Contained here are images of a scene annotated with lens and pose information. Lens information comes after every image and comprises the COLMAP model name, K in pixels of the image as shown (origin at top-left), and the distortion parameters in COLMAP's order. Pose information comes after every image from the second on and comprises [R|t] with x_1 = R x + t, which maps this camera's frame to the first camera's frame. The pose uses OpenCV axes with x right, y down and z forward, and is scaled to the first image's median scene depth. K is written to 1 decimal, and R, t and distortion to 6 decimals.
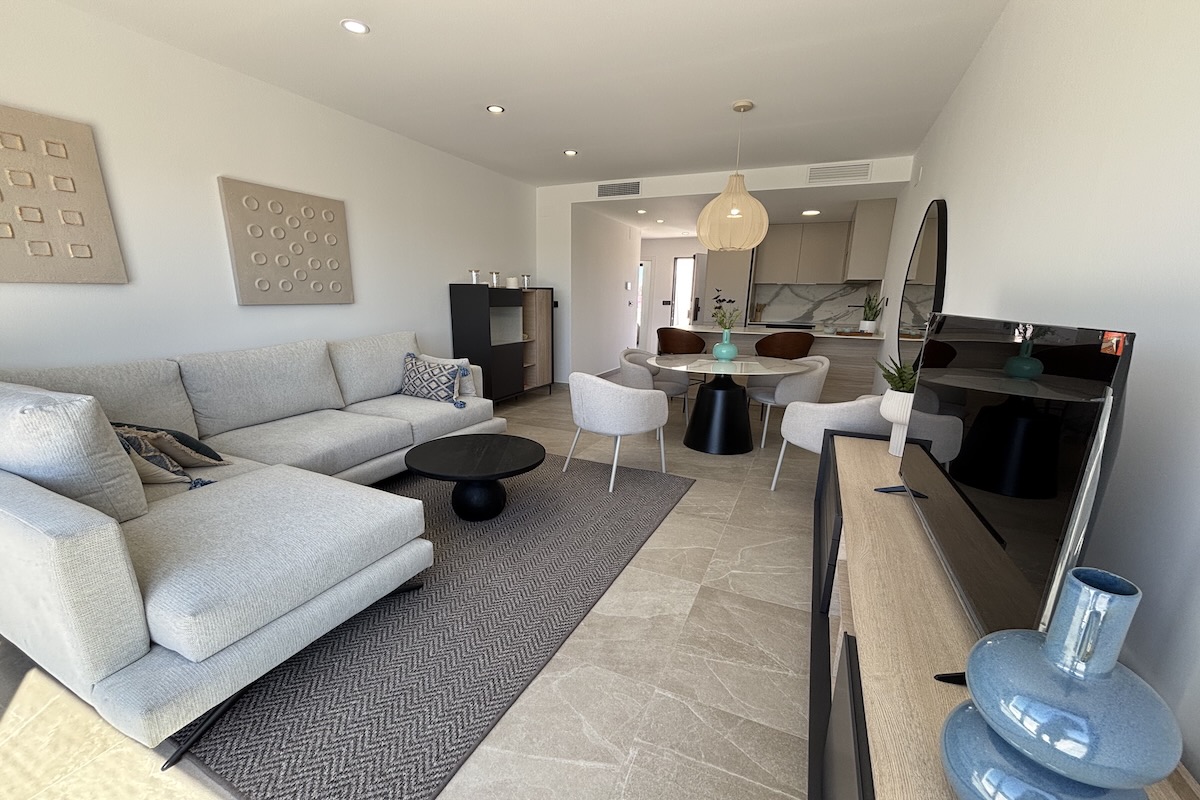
lens RADIAL K [[483.9, 0, 583.0], [0, 483.9, 428.4], [0, 0, 1]] dist [0.001074, -0.000350]
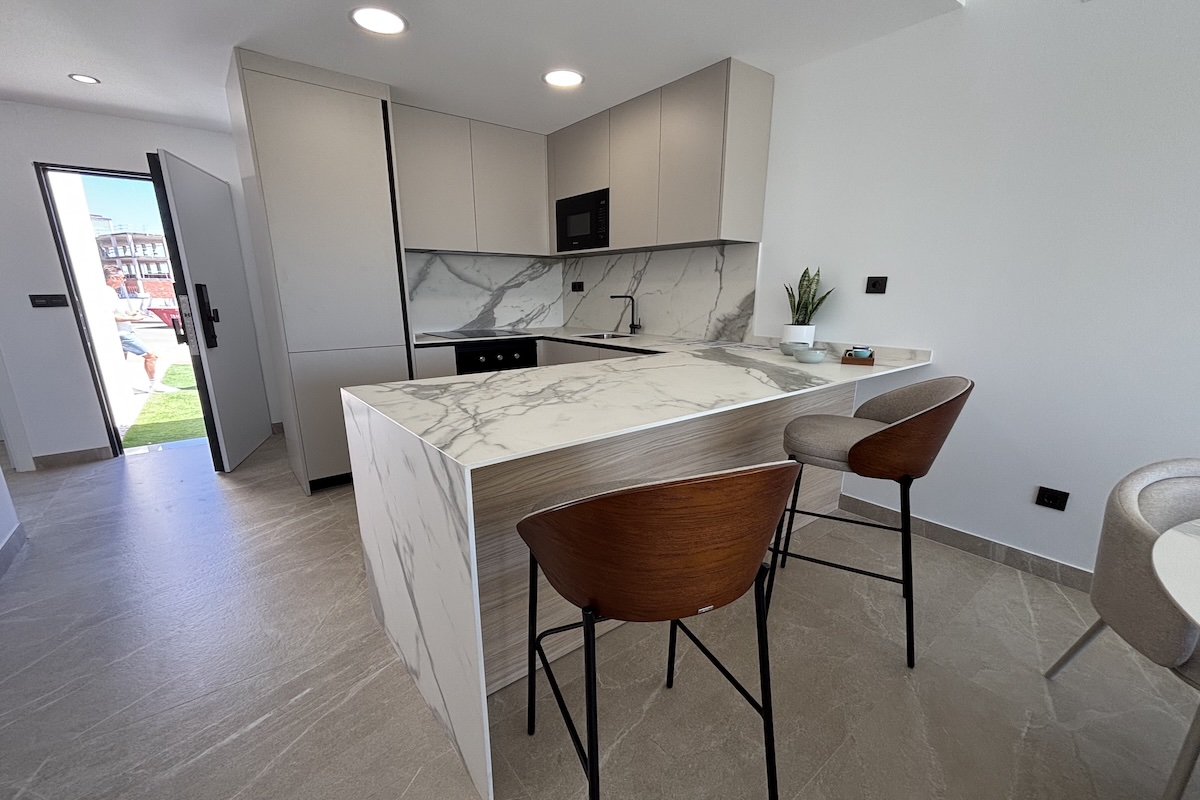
lens RADIAL K [[483.9, 0, 583.0], [0, 483.9, 428.4], [0, 0, 1]] dist [0.001074, -0.000350]
pose [[0.455757, -0.255307, 0.852704, 0.039833], [0.241726, 0.957480, 0.157479, -0.175236], [-0.856653, 0.134349, 0.498093, 0.668564]]
